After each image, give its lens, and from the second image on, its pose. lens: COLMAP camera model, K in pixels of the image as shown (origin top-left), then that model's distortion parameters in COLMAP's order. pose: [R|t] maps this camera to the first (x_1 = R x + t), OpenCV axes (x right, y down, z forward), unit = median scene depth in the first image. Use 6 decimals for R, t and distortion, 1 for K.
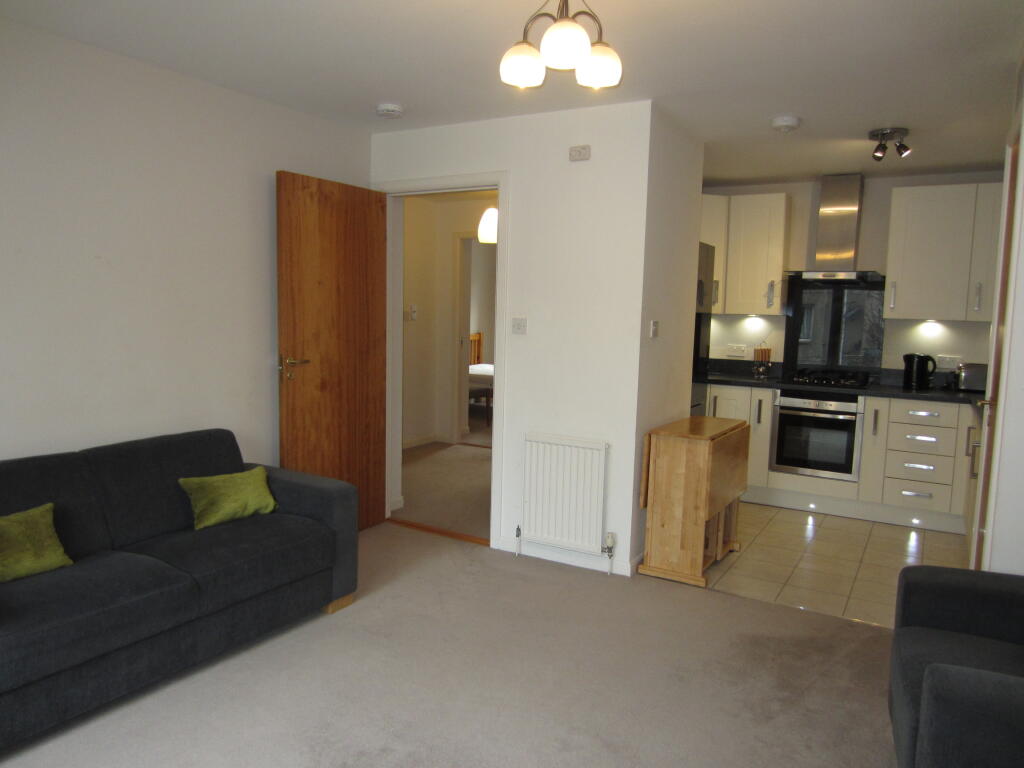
lens RADIAL K [[743.5, 0, 513.0], [0, 743.5, 397.1], [0, 0, 1]] dist [-0.009296, -0.003855]
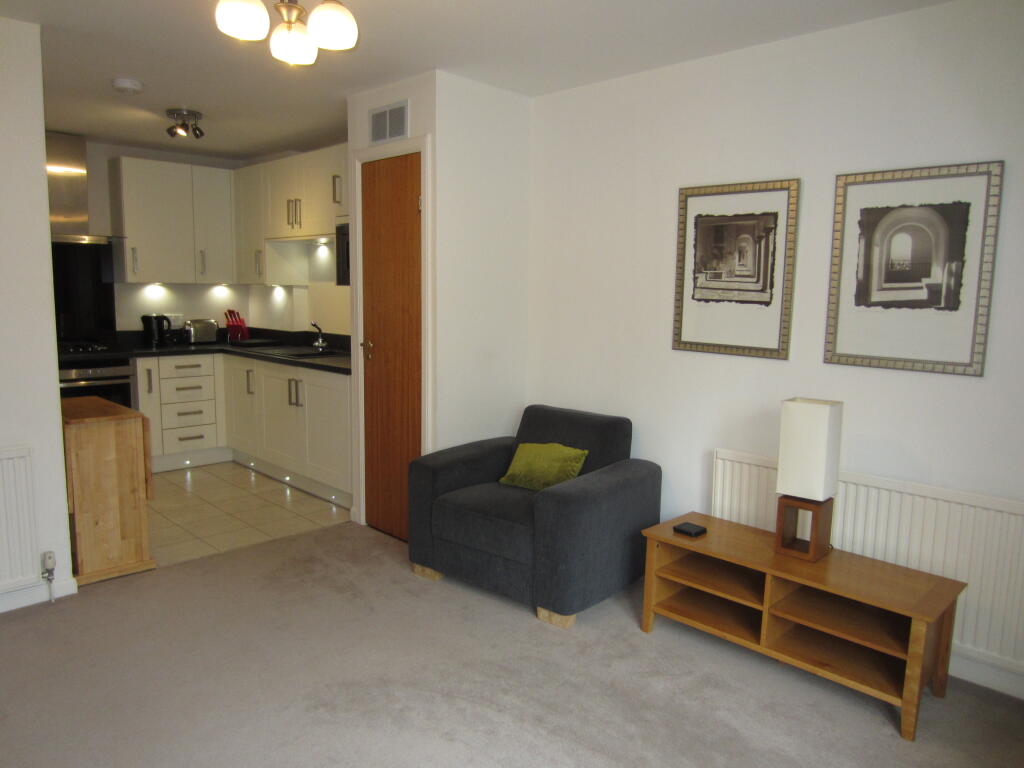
lens RADIAL K [[745.7, 0, 512.0], [0, 745.7, 384.0], [0, 0, 1]] dist [-0.000718, 0.006512]
pose [[0.264006, -0.150354, 0.952730, -0.484684], [0.110715, 0.985970, 0.124920, -0.047026], [-0.958146, 0.072502, 0.276948, 0.260818]]
